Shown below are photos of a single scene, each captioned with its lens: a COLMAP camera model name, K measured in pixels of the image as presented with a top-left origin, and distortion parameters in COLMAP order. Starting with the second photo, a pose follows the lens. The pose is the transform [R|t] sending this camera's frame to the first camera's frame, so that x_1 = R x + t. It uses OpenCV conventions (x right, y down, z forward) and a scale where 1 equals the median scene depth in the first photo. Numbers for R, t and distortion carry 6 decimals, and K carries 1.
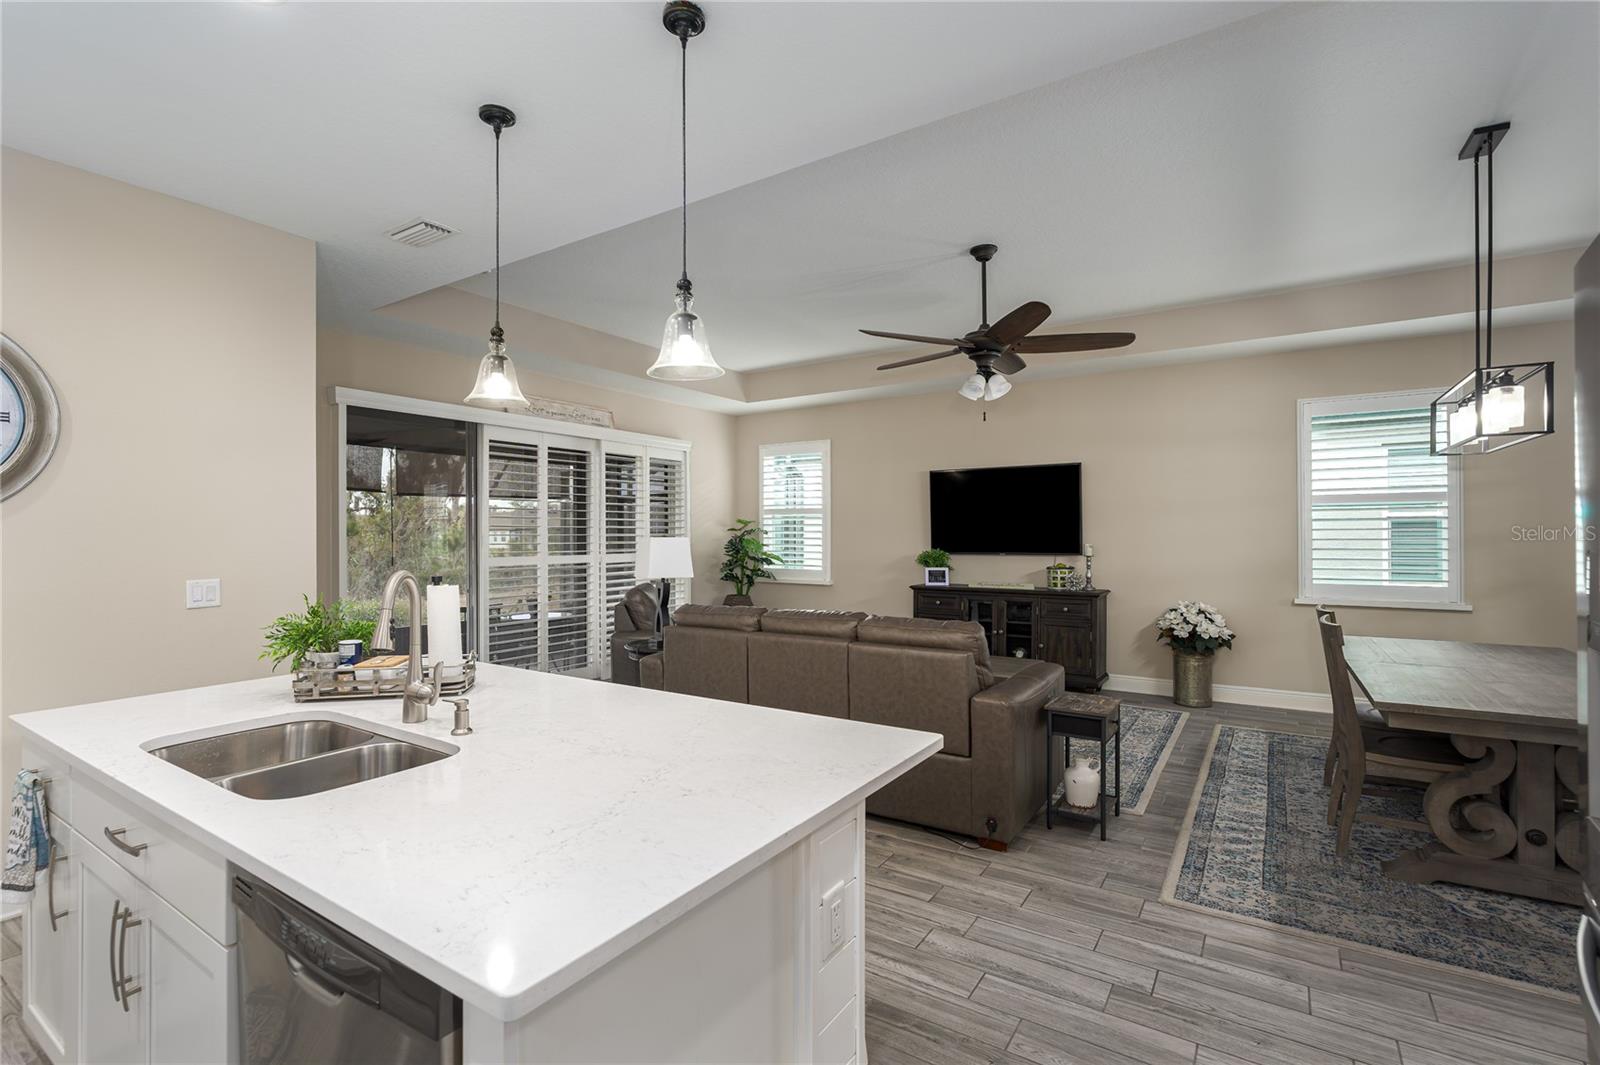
lens RADIAL K [[738.9, 0, 798.7], [0, 738.9, 530.1], [0, 0, 1]] dist [-0.000749, -0.000288]
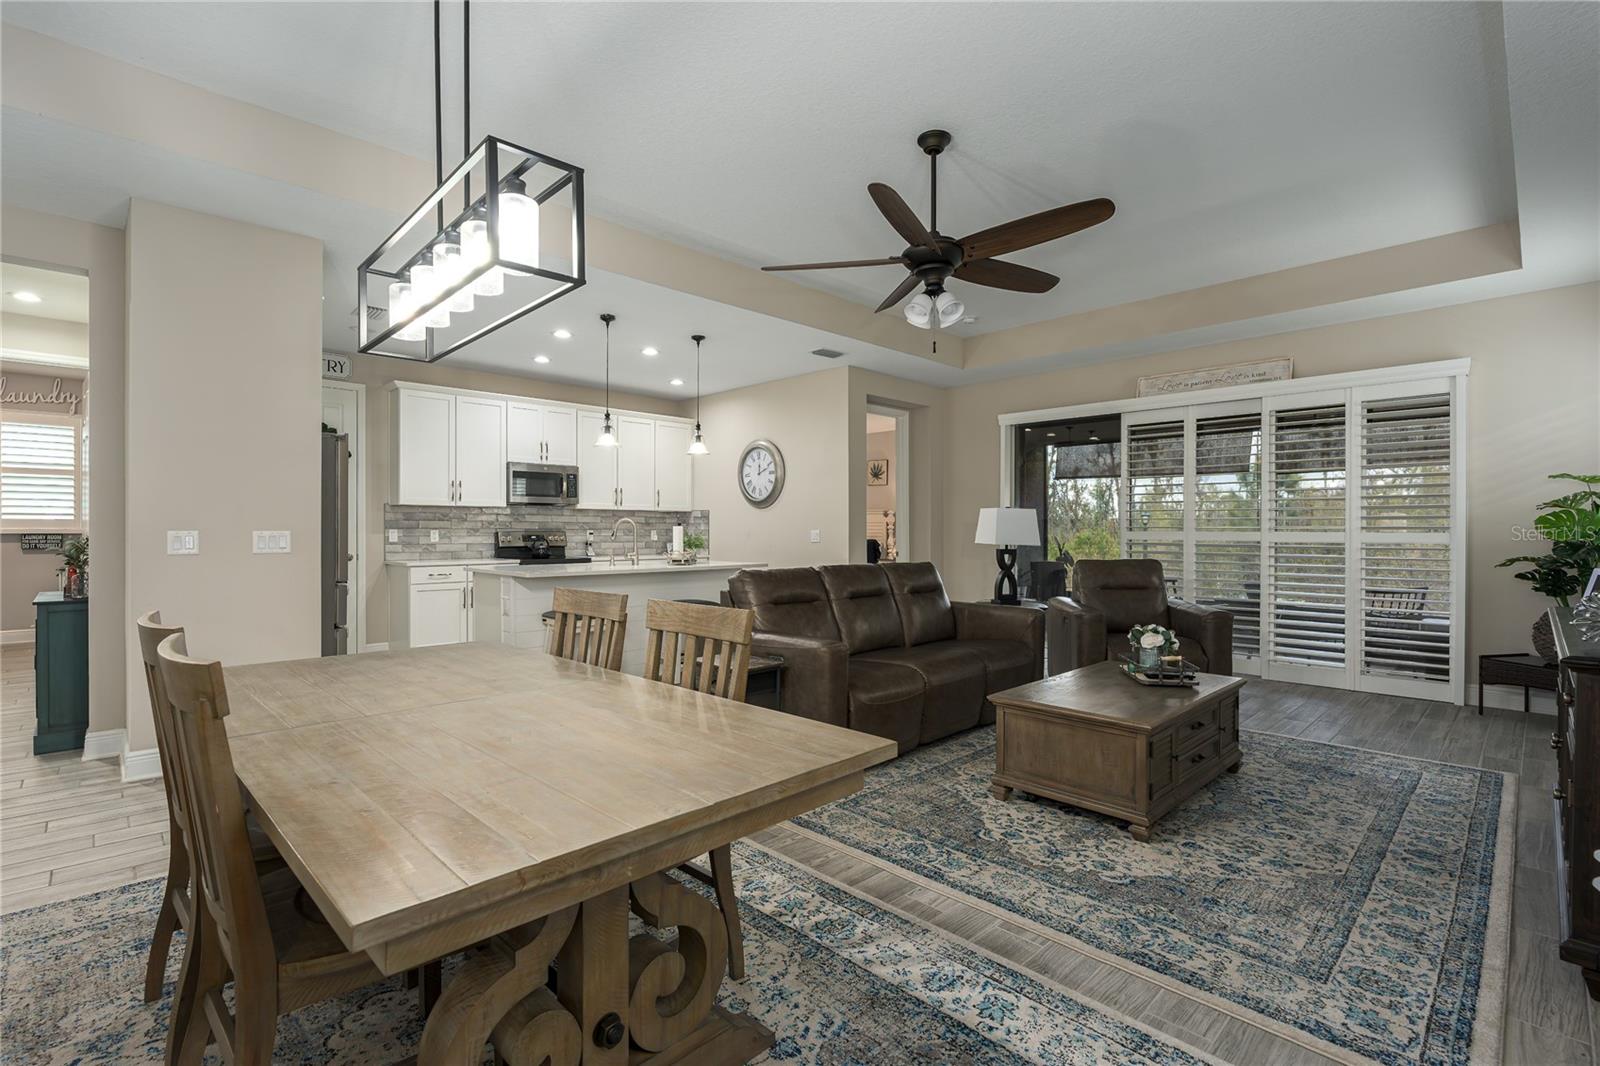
lens RADIAL K [[726.7, 0, 795.9], [0, 726.7, 533.0], [0, 0, 1]] dist [-0.005296, 0.000489]
pose [[-0.214952, 0.009351, -0.976580, 0.842336], [0.004461, 0.999953, 0.008593, 0.032231], [0.976614, -0.002509, -0.214984, 0.817661]]
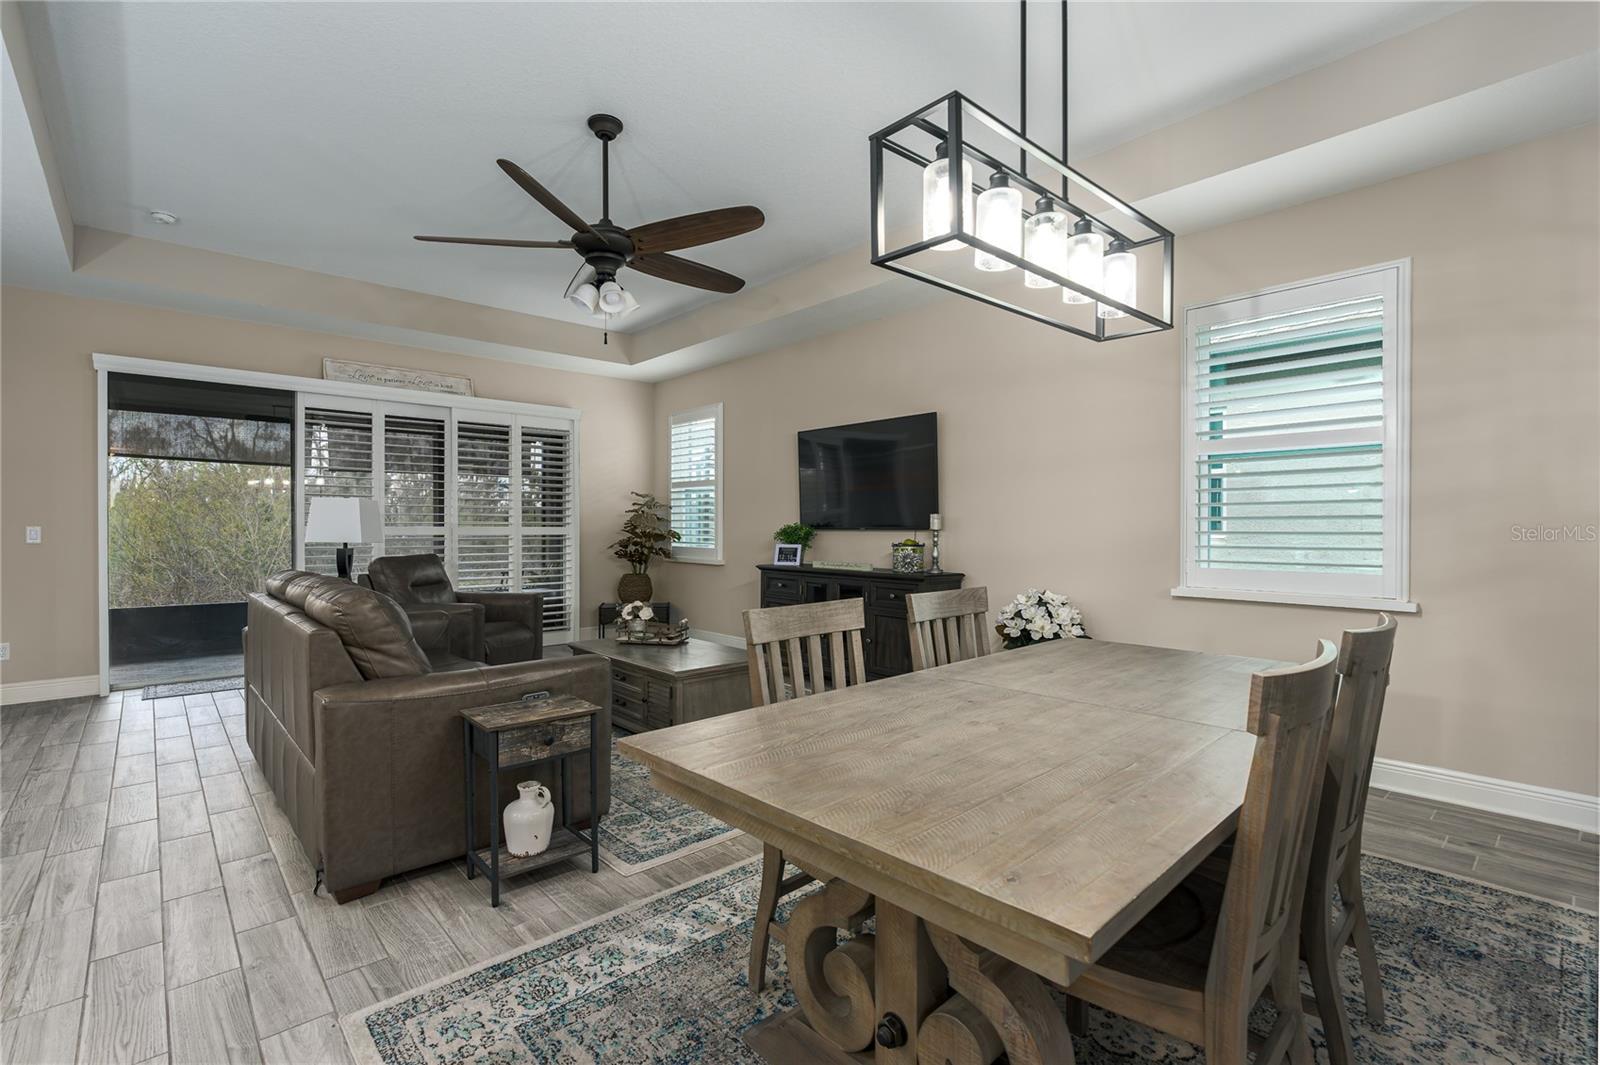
lens RADIAL K [[731.0, 0, 790.9], [0, 731.0, 529.7], [0, 0, 1]] dist [0.000231, 0.000170]
pose [[0.965202, 0.007061, -0.261412, 0.514743], [-0.004710, 0.999943, 0.009622, 0.032676], [0.261465, -0.008056, 0.965179, 0.242280]]
